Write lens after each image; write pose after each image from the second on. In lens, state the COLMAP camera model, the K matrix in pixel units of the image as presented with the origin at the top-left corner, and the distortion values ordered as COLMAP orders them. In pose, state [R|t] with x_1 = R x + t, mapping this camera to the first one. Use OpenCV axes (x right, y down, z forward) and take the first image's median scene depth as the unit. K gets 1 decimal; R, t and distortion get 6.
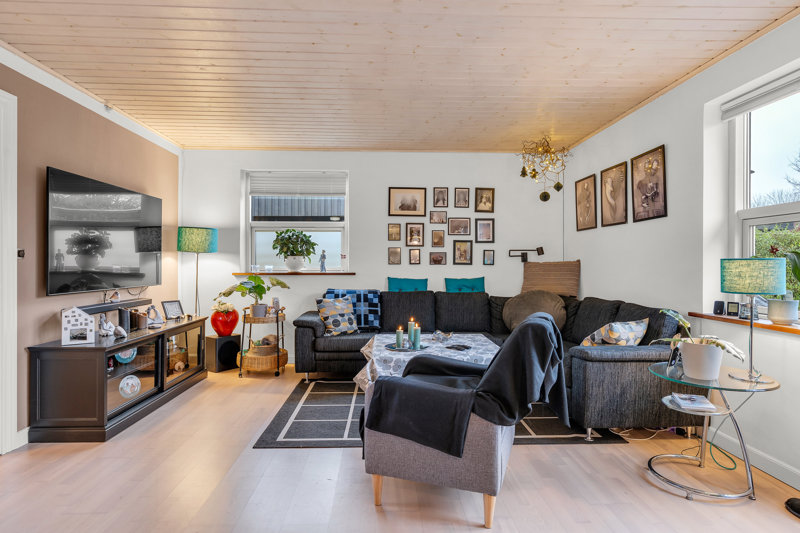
lens RADIAL K [[439.0, 0, 397.1], [0, 439.0, 261.3], [0, 0, 1]] dist [-0.000272, -0.003198]
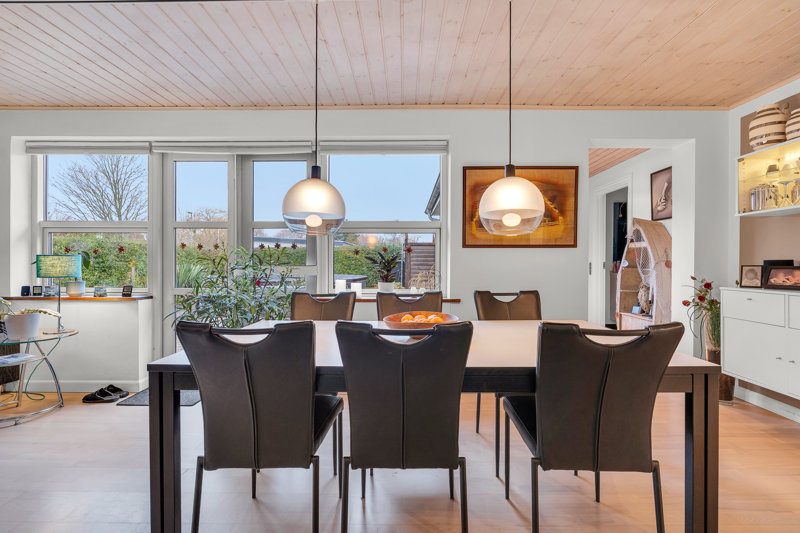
lens RADIAL K [[356.2, 0, 396.9], [0, 356.2, 265.5], [0, 0, 1]] dist [0.000686, -0.000234]
pose [[0.054617, -0.010326, 0.998454, -0.180856], [-0.006339, 0.999923, 0.010688, 0.004507], [-0.998487, -0.006913, 0.054547, -0.124978]]
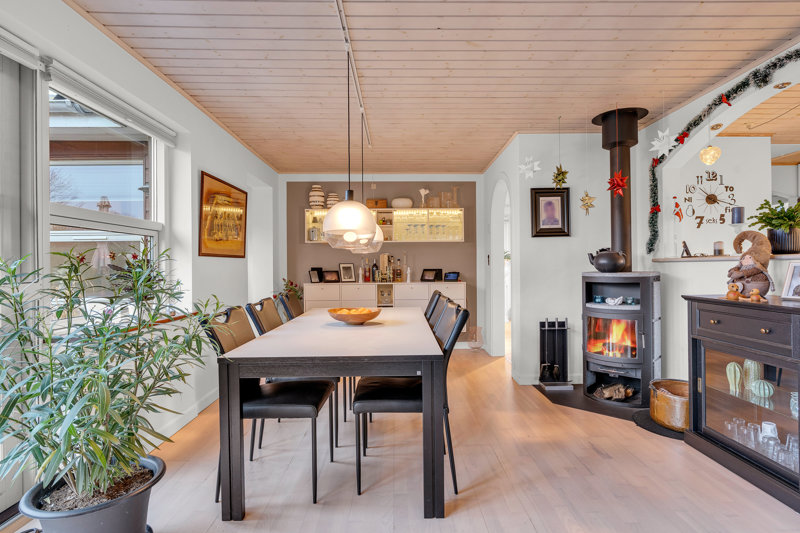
lens RADIAL K [[406.2, 0, 402.8], [0, 406.2, 264.0], [0, 0, 1]] dist [-0.005944, 0.003077]
pose [[-0.999775, 0.009583, 0.018906, 0.103403], [0.009414, 0.999915, -0.009010, 0.001435], [-0.018991, -0.008830, -0.999781, 0.454263]]
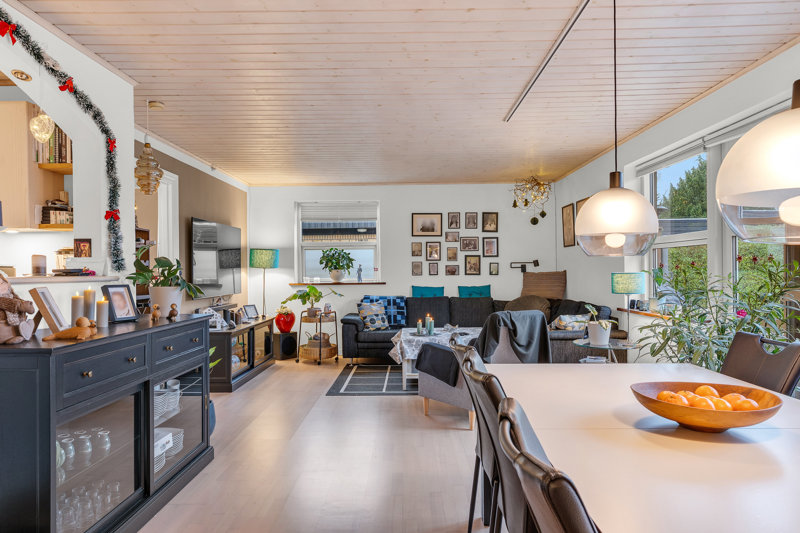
lens RADIAL K [[500.1, 0, 397.8], [0, 500.1, 266.3], [0, 0, 1]] dist [0.003394, -0.000019]
pose [[0.998419, -0.011602, -0.054994, 0.018283], [0.011467, 0.999930, -0.002773, -0.015936], [0.055022, 0.002138, 0.998483, -0.437719]]
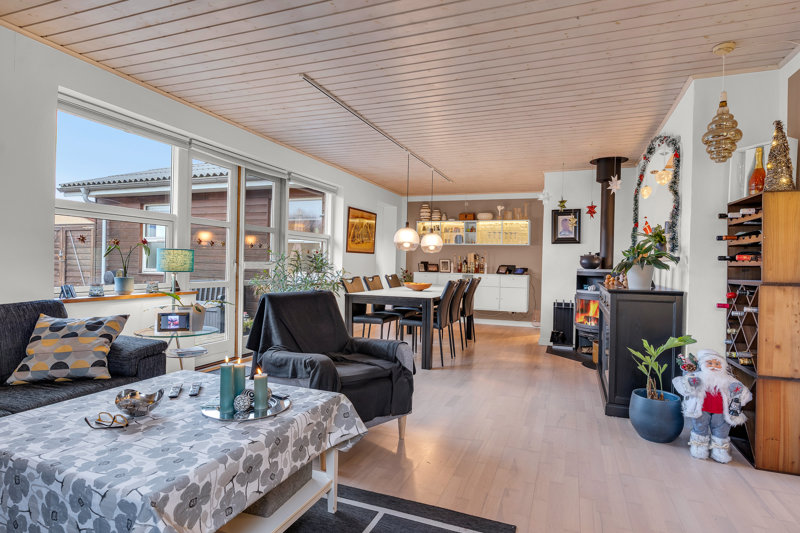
lens RADIAL K [[439.0, 0, 403.2], [0, 439.0, 267.8], [0, 0, 1]] dist [-0.000272, -0.003198]
pose [[-0.918874, -0.023535, 0.393848, -0.240217], [-0.022732, 0.999719, 0.006705, 0.013452], [-0.393895, -0.002792, -0.919151, 0.961607]]
